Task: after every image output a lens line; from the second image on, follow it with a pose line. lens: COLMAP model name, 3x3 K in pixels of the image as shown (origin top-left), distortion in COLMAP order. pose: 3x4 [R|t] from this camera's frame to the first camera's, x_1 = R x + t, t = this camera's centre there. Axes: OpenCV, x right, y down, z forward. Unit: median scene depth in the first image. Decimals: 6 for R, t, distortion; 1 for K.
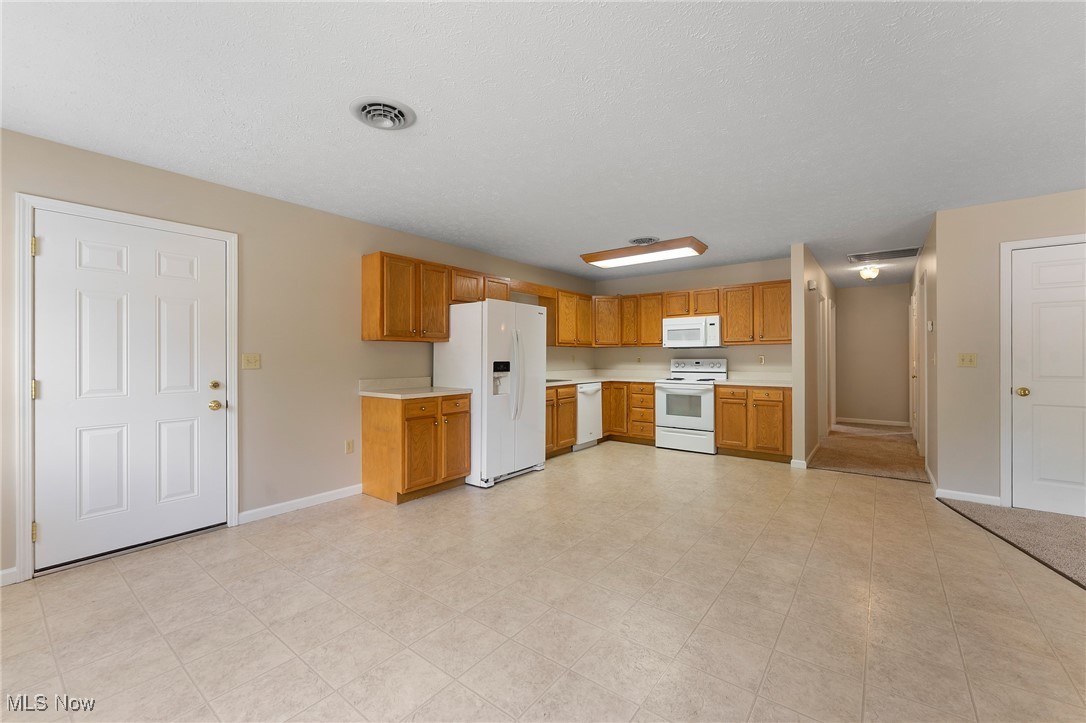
lens RADIAL K [[441.1, 0, 538.0], [0, 441.1, 358.0], [0, 0, 1]] dist [-0.001148, -0.000515]
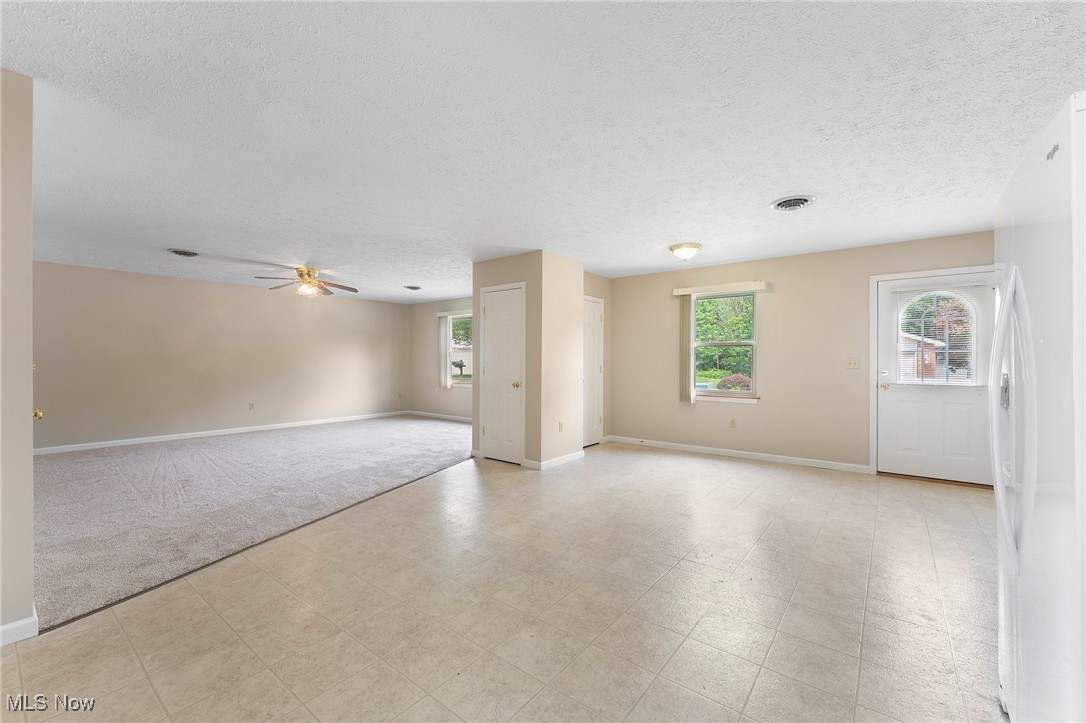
lens RADIAL K [[441.1, 0, 537.5], [0, 441.1, 361.4], [0, 0, 1]] dist [-0.001148, -0.000515]
pose [[-0.999992, 0.002736, 0.002917, 0.237806], [0.002738, 0.999996, 0.000871, -0.000601], [-0.002915, 0.000879, -0.999995, 1.136736]]
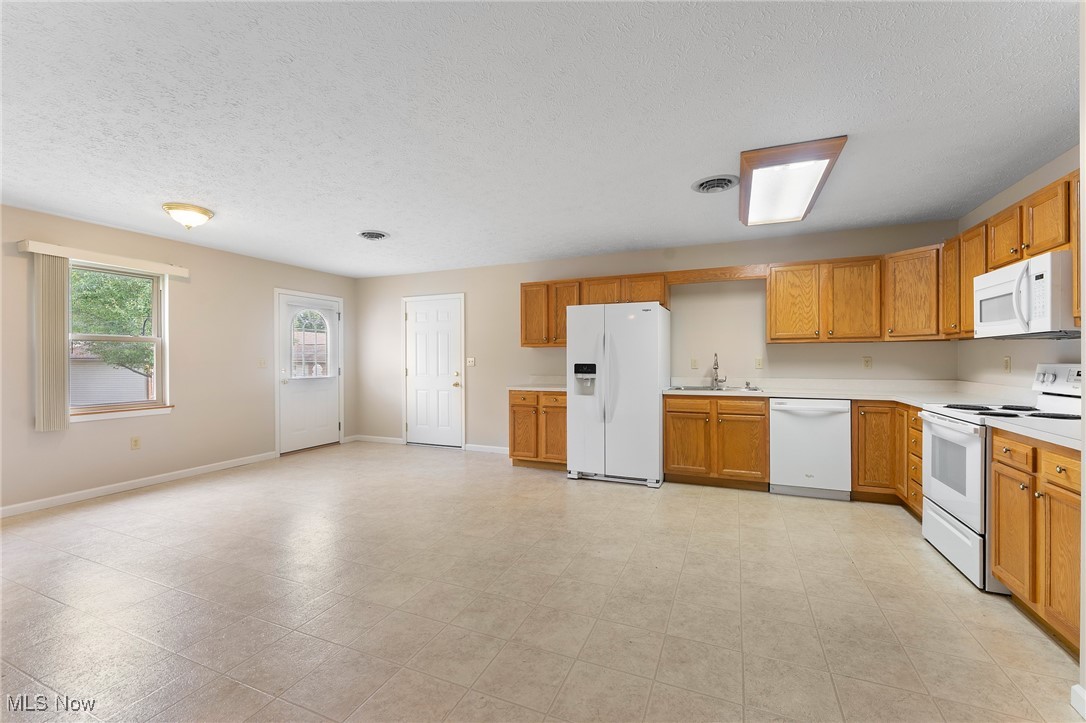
lens RADIAL K [[441.1, 0, 535.4], [0, 441.1, 360.4], [0, 0, 1]] dist [-0.001148, -0.000515]
pose [[0.247952, 0.003065, -0.968767, 0.762152], [0.000816, 0.999994, 0.003373, -0.002611], [0.968772, -0.001627, 0.247948, 0.534117]]
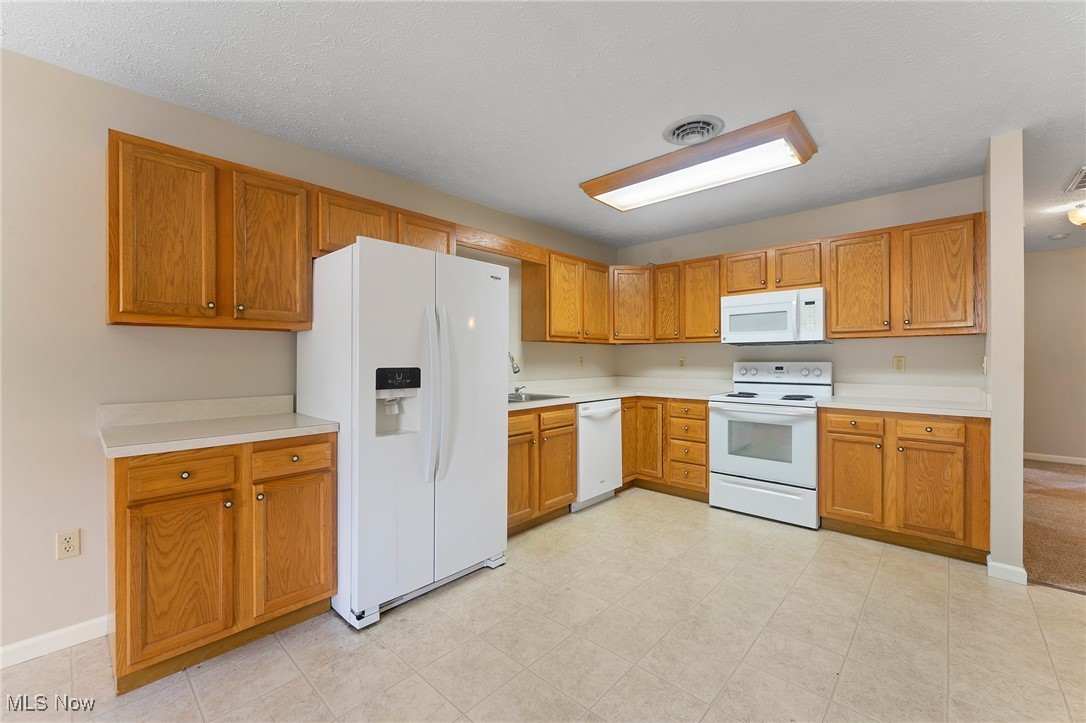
lens RADIAL K [[441.1, 0, 540.1], [0, 441.1, 360.8], [0, 0, 1]] dist [-0.001148, -0.000515]
pose [[0.996537, 0.000872, -0.083149, 0.099279], [-0.000595, 0.999994, 0.003364, -0.001382], [0.083152, -0.003303, 0.996531, 0.442418]]
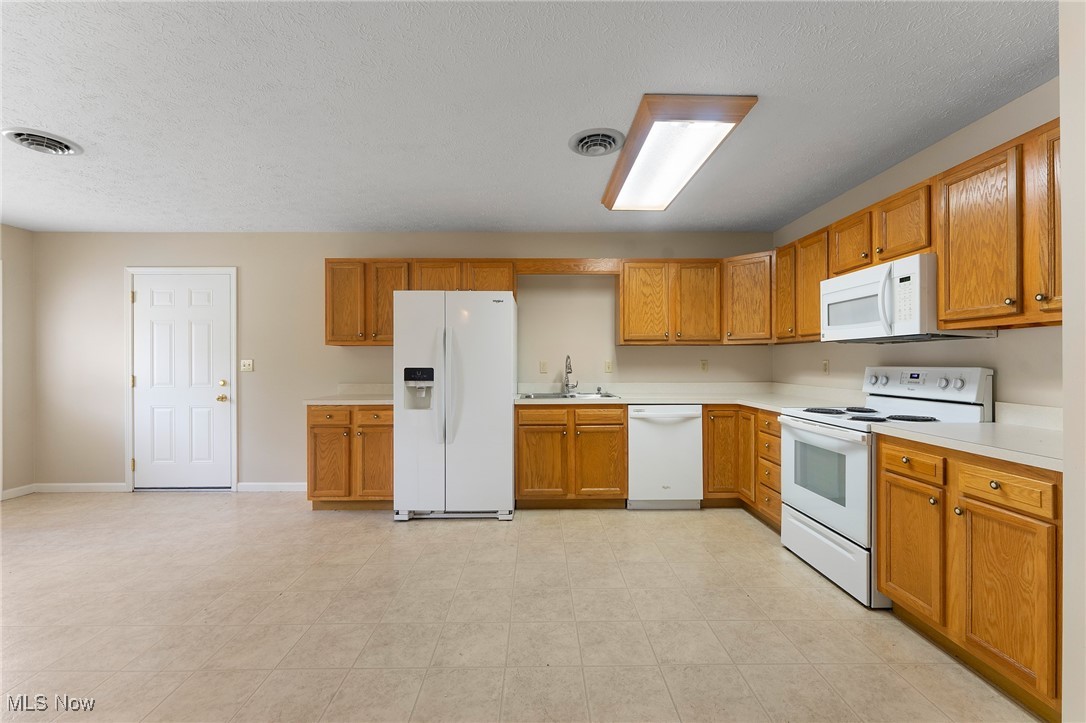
lens RADIAL K [[441.1, 0, 536.4], [0, 441.1, 361.5], [0, 0, 1]] dist [-0.001148, -0.000515]
pose [[0.622577, 0.001101, -0.782558, 0.571325], [0.000183, 0.999999, 0.001553, -0.003959], [0.782559, -0.001110, 0.622576, 0.570168]]
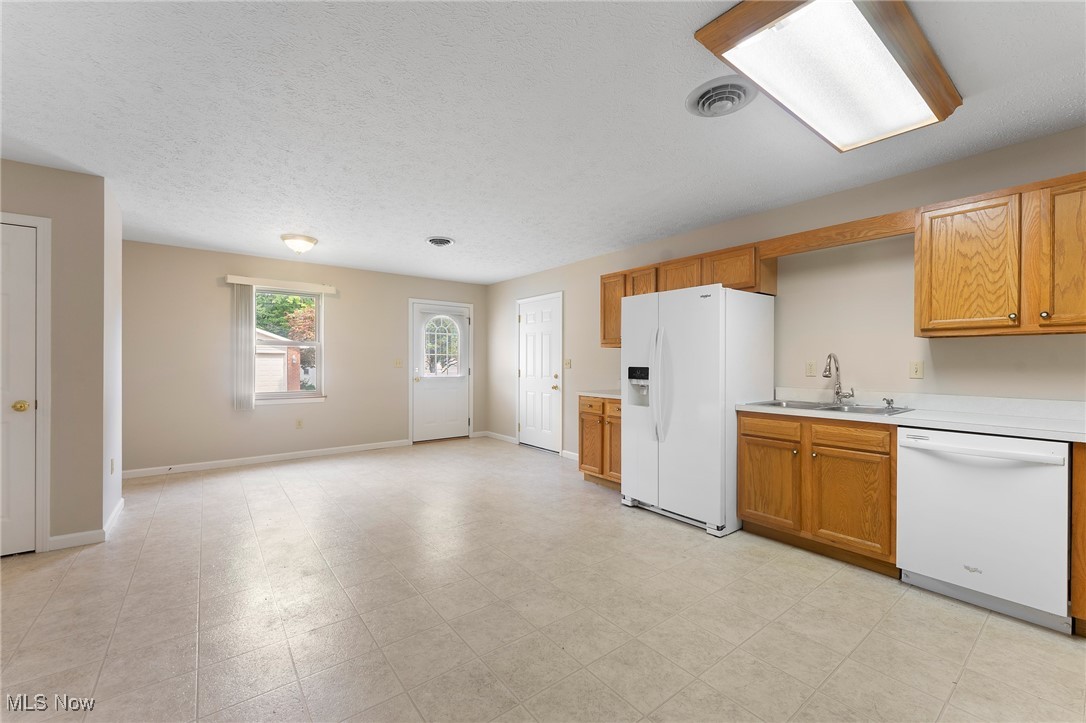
lens RADIAL K [[441.1, 0, 543.8], [0, 441.1, 360.9], [0, 0, 1]] dist [-0.001148, -0.000515]
pose [[-0.243988, 0.003044, -0.969773, 0.668038], [-0.002214, 0.999991, 0.003695, -0.005294], [0.969776, 0.003048, -0.243979, 0.875088]]
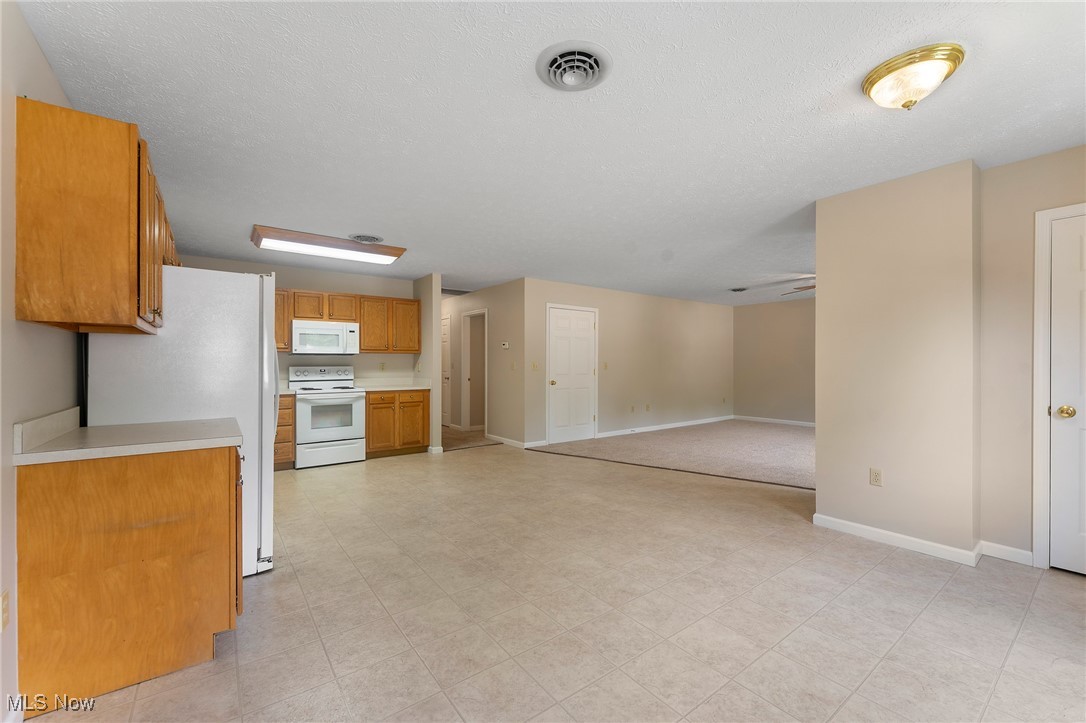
lens RADIAL K [[441.1, 0, 541.4], [0, 441.1, 362.2], [0, 0, 1]] dist [-0.001148, -0.000515]
pose [[0.262277, 0.005393, 0.964978, -0.518440], [0.002409, 0.999978, -0.006243, 0.000408], [-0.964990, 0.003962, 0.262258, 0.375024]]
